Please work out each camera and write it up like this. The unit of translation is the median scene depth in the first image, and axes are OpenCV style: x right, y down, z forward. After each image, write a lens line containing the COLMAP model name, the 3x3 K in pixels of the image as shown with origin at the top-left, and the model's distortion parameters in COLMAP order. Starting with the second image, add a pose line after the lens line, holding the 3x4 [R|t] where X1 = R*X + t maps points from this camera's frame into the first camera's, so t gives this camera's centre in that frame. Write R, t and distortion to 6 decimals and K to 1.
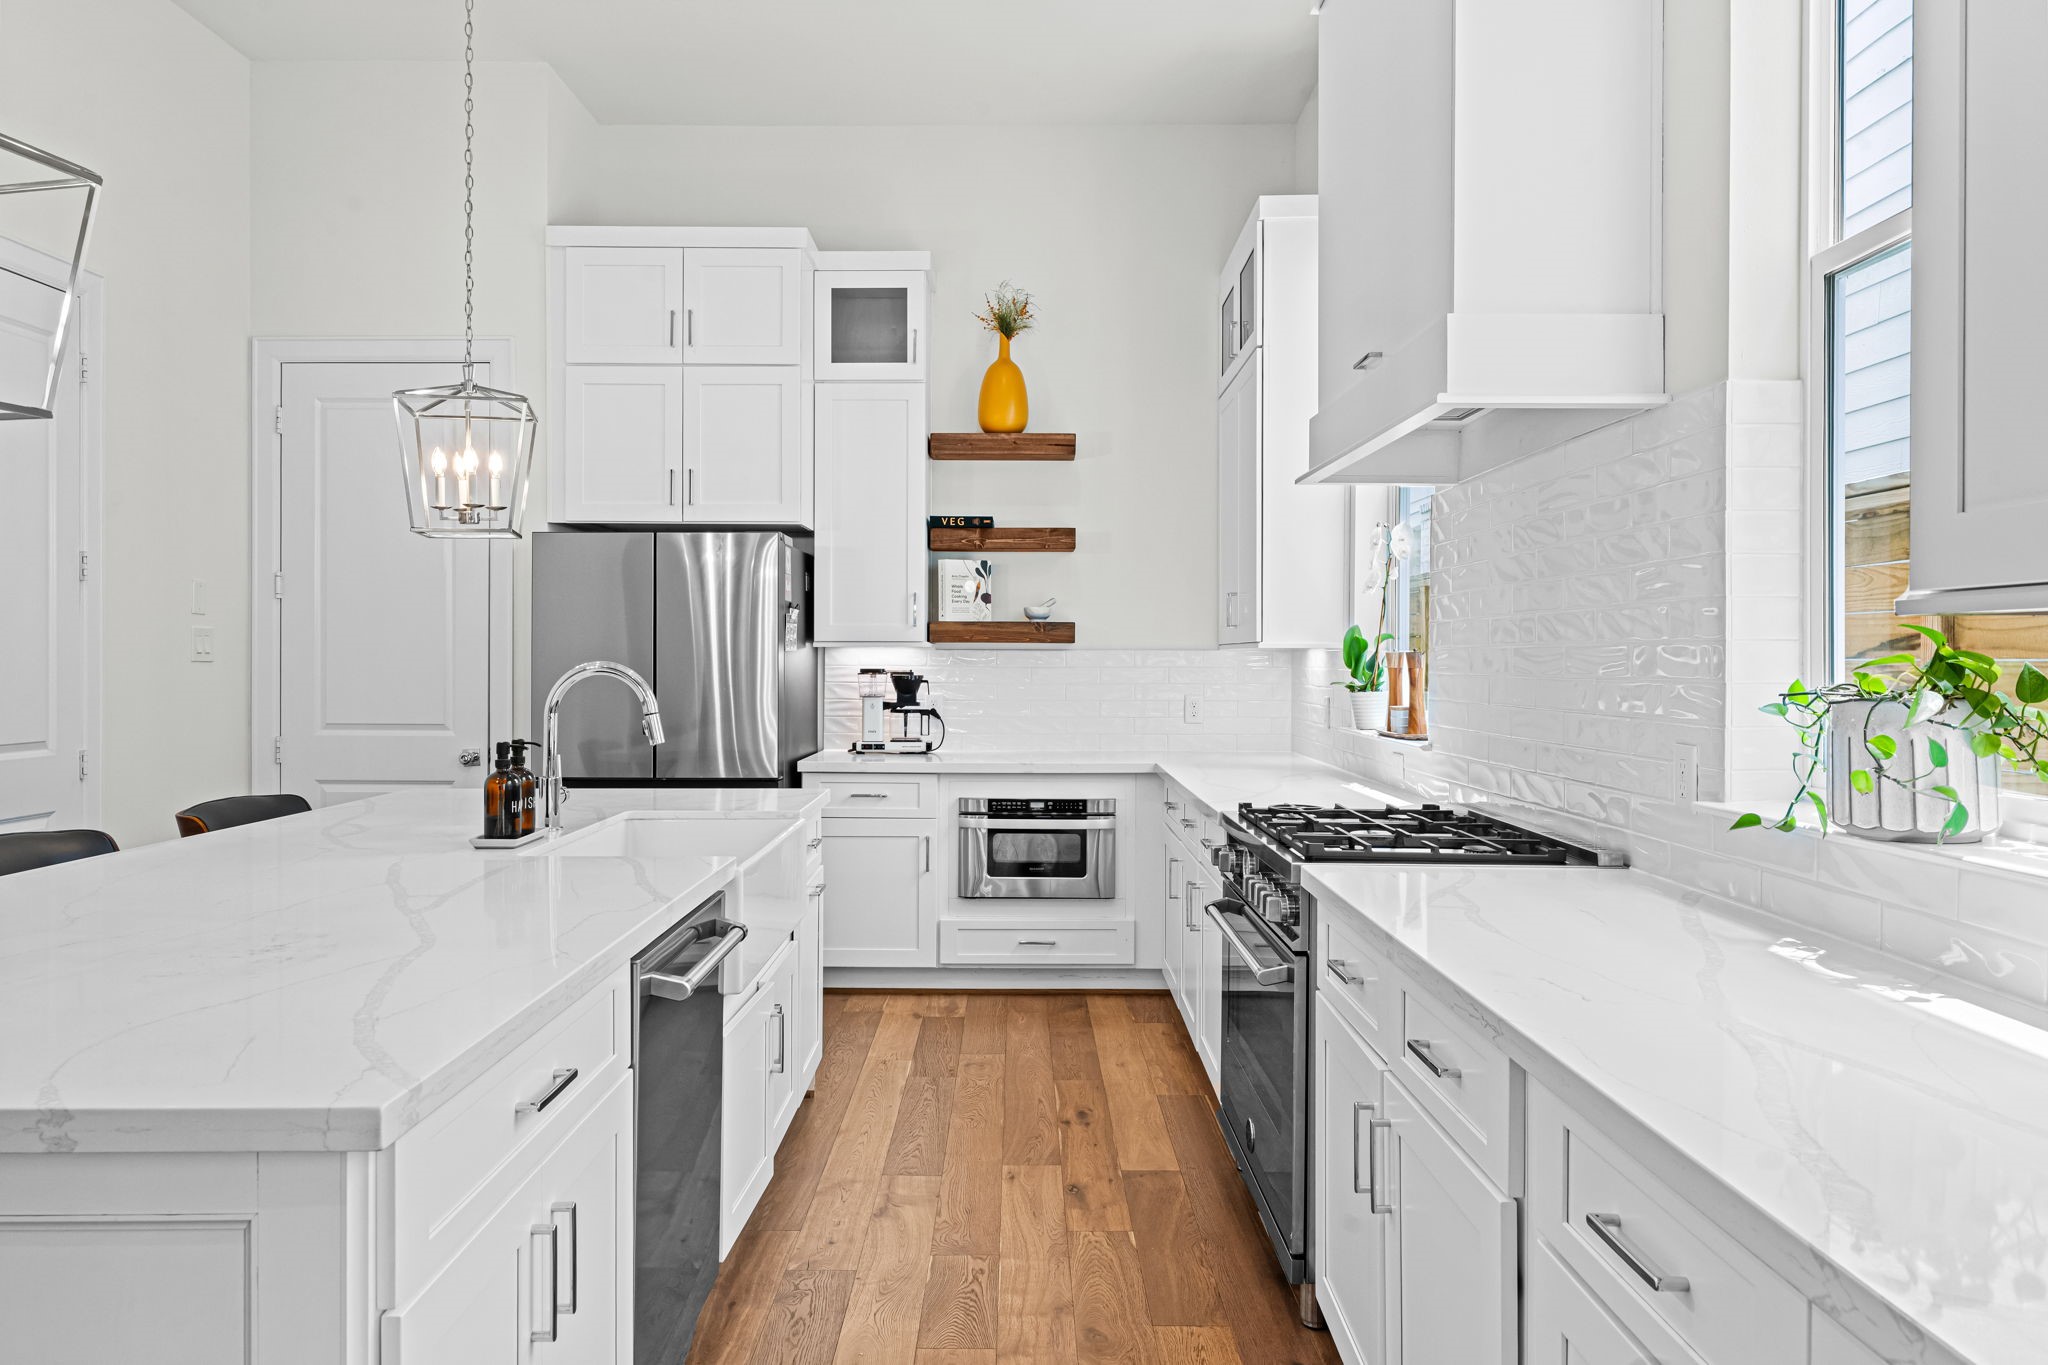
lens RADIAL K [[766.6, 0, 1022.4], [0, 766.6, 672.3], [0, 0, 1]] dist [-0.002823, -0.000132]
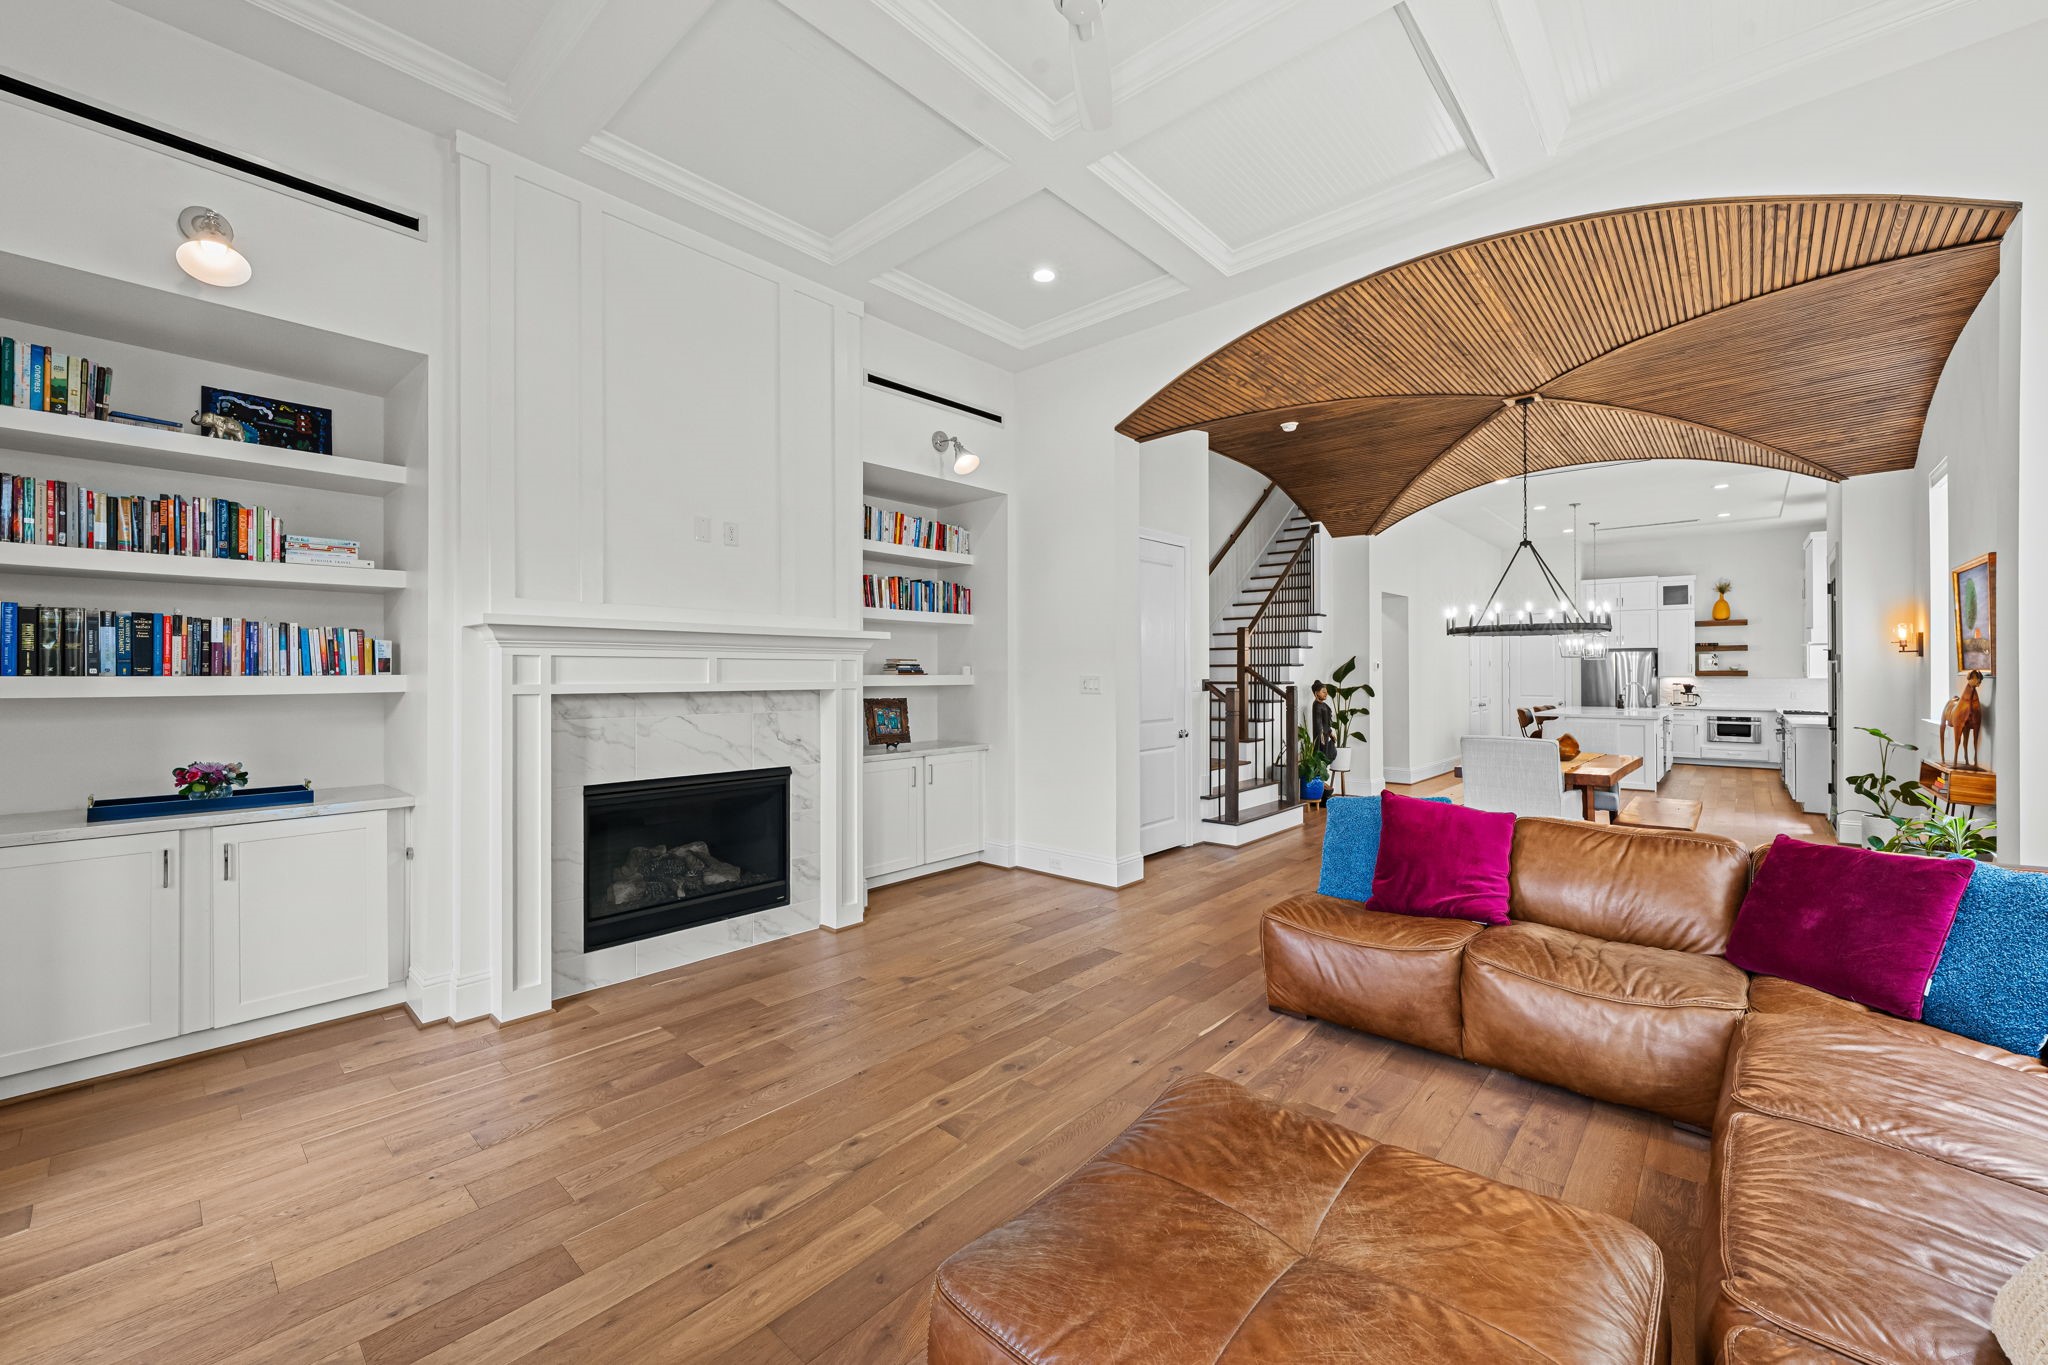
lens RADIAL K [[766.6, 0, 1035.3], [0, 766.6, 678.0], [0, 0, 1]] dist [-0.002823, -0.000132]
pose [[0.727904, -0.006100, -0.685652, 0.095500], [0.003443, 0.999980, -0.005241, -0.022860], [0.685671, 0.001454, 0.727910, -4.045610]]
